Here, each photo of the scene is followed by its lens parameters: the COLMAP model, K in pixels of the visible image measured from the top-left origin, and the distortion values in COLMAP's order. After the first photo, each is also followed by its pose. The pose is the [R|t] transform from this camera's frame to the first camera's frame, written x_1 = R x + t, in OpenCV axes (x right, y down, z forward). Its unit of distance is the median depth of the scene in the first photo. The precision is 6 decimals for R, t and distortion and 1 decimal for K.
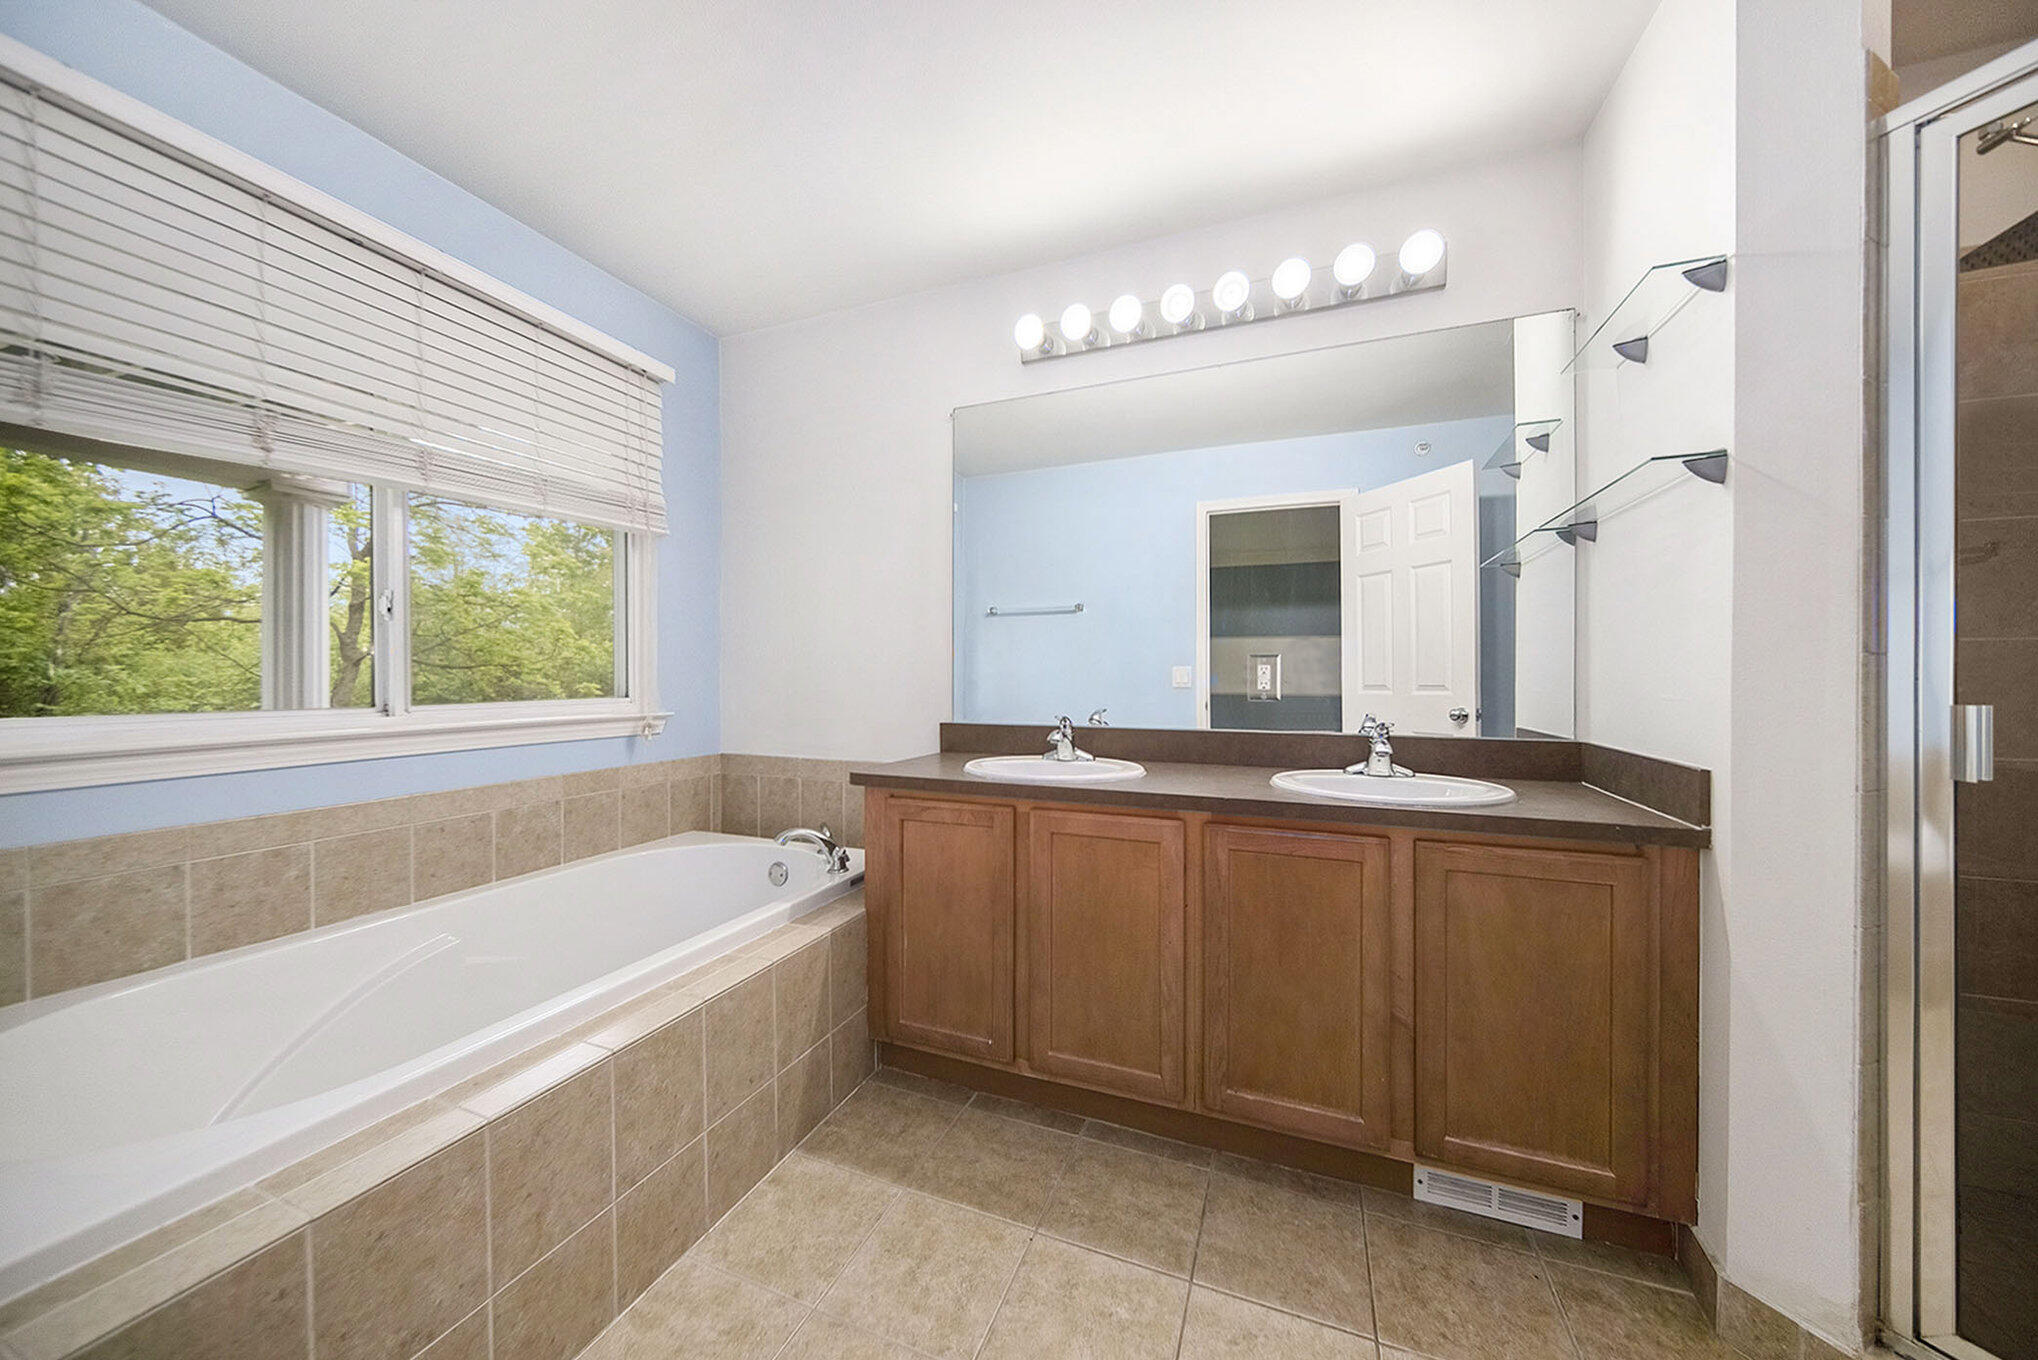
lens RADIAL K [[691.1, 0, 1009.0], [0, 691.1, 680.3], [0, 0, 1]] dist [-0.005625, -0.000149]
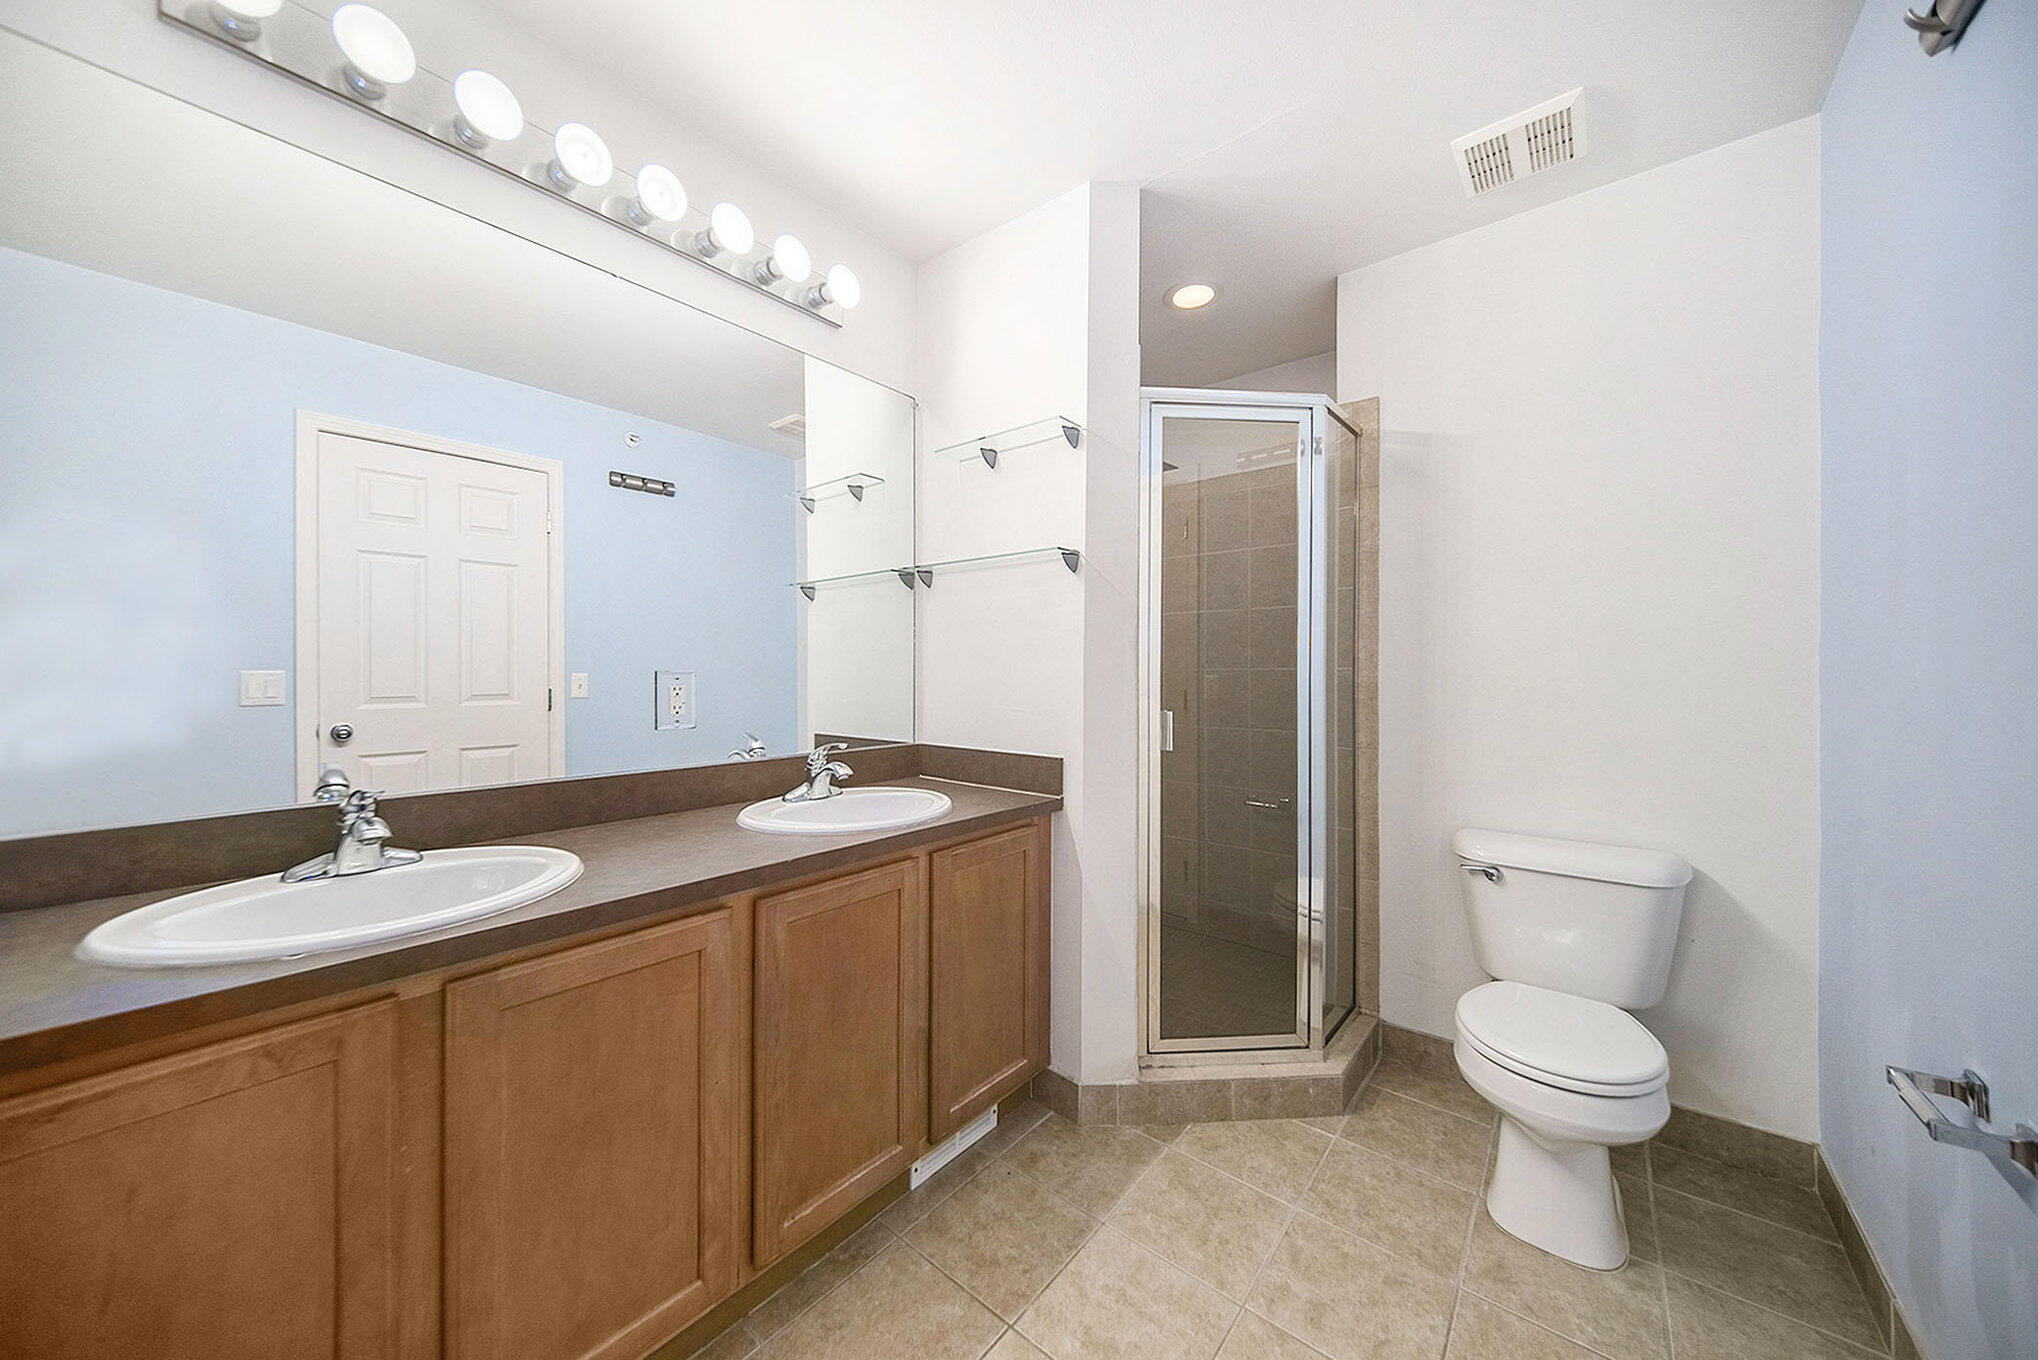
lens RADIAL K [[695.4, 0, 1039.1], [0, 695.4, 673.3], [0, 0, 1]] dist [0.003707, -0.000246]
pose [[0.293098, -0.003013, 0.956078, -0.416218], [0.004358, 0.999989, 0.001815, -0.053580], [-0.956072, 0.003635, 0.293108, 0.531773]]
